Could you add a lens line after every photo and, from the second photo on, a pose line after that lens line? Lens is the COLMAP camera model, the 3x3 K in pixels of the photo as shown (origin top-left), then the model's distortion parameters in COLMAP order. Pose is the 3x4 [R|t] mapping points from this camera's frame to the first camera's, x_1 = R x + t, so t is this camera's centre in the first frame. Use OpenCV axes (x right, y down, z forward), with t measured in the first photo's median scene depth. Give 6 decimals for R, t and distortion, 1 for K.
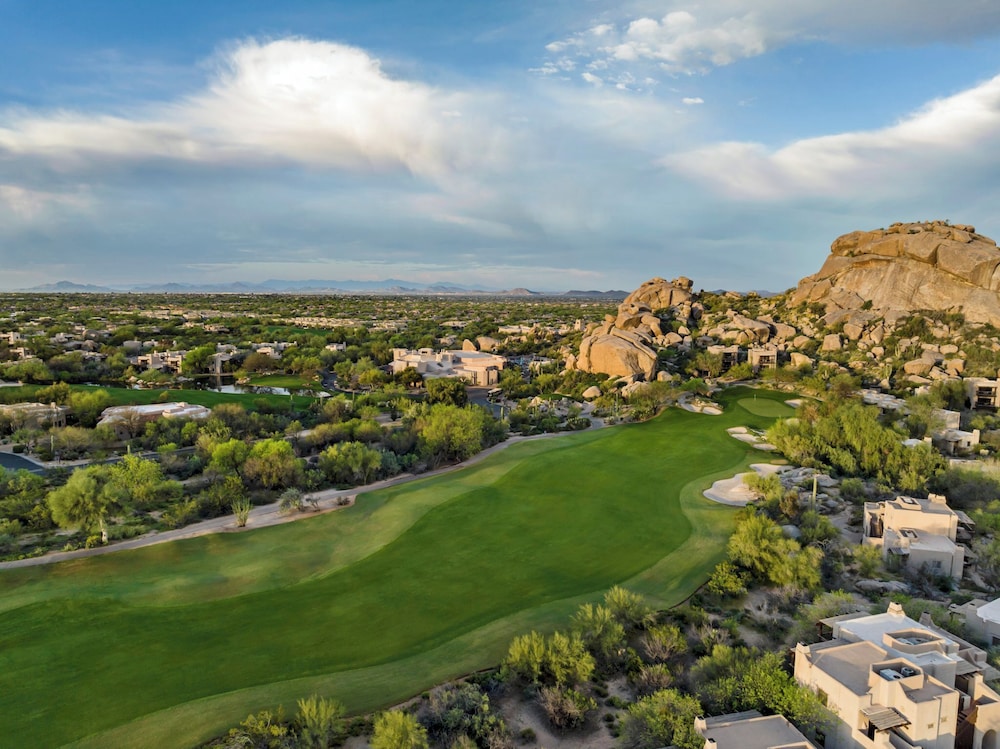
lens RADIAL K [[698.3, 0, 500.0], [0, 698.3, 374.5], [0, 0, 1]] dist [-0.041818, 0.002513]
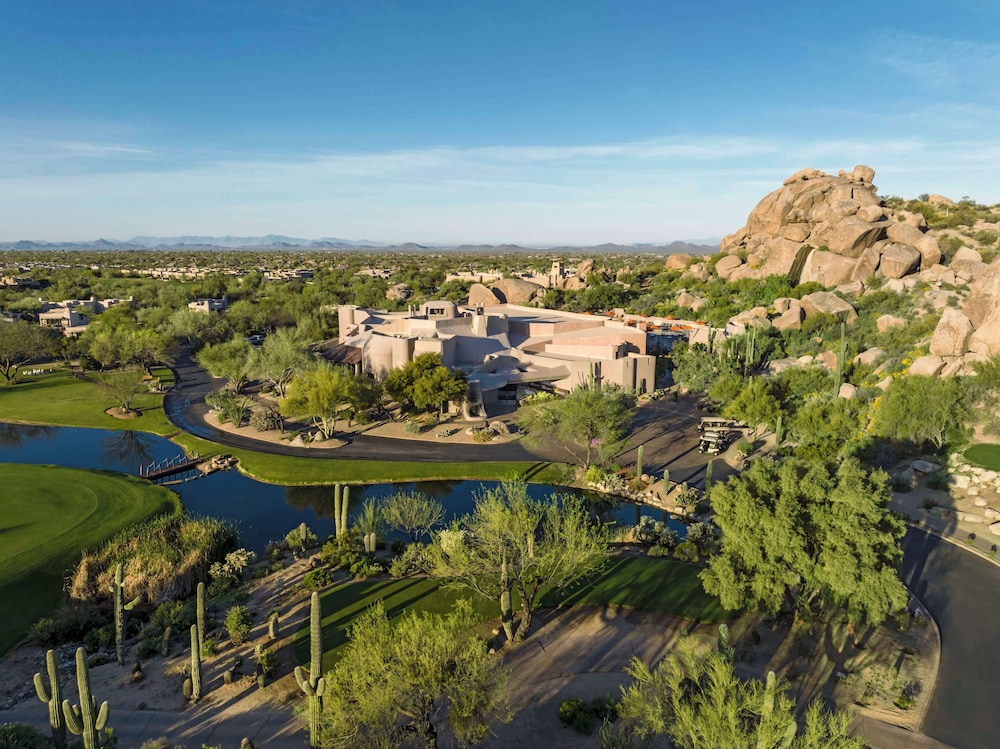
lens RADIAL K [[698.3, 0, 500.0], [0, 698.3, 374.5], [0, 0, 1]] dist [-0.041818, 0.002513]
pose [[0.987905, -0.034181, 0.151246, -0.143815], [0.024660, 0.997620, 0.064387, -0.022483], [-0.153087, -0.059878, 0.986397, 0.642888]]
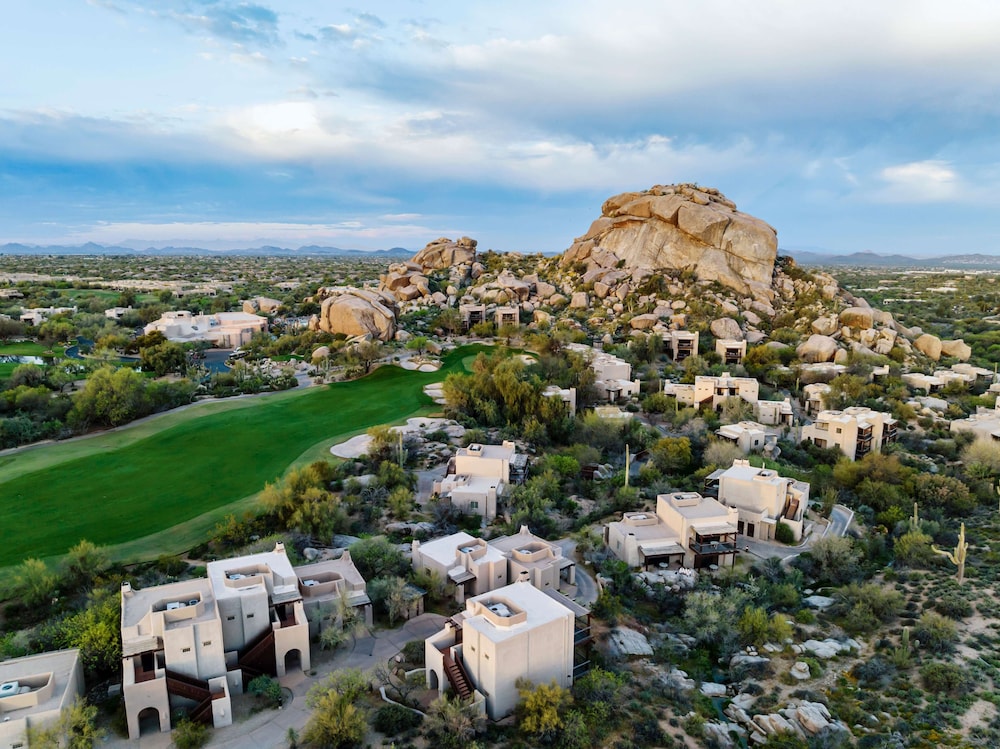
lens RADIAL K [[698.3, 0, 500.0], [0, 698.3, 374.5], [0, 0, 1]] dist [-0.041818, 0.002513]
pose [[0.986040, -0.027942, 0.164145, 0.179851], [0.018722, 0.998173, 0.057454, 0.003560], [-0.165451, -0.053579, 0.984762, -0.027191]]
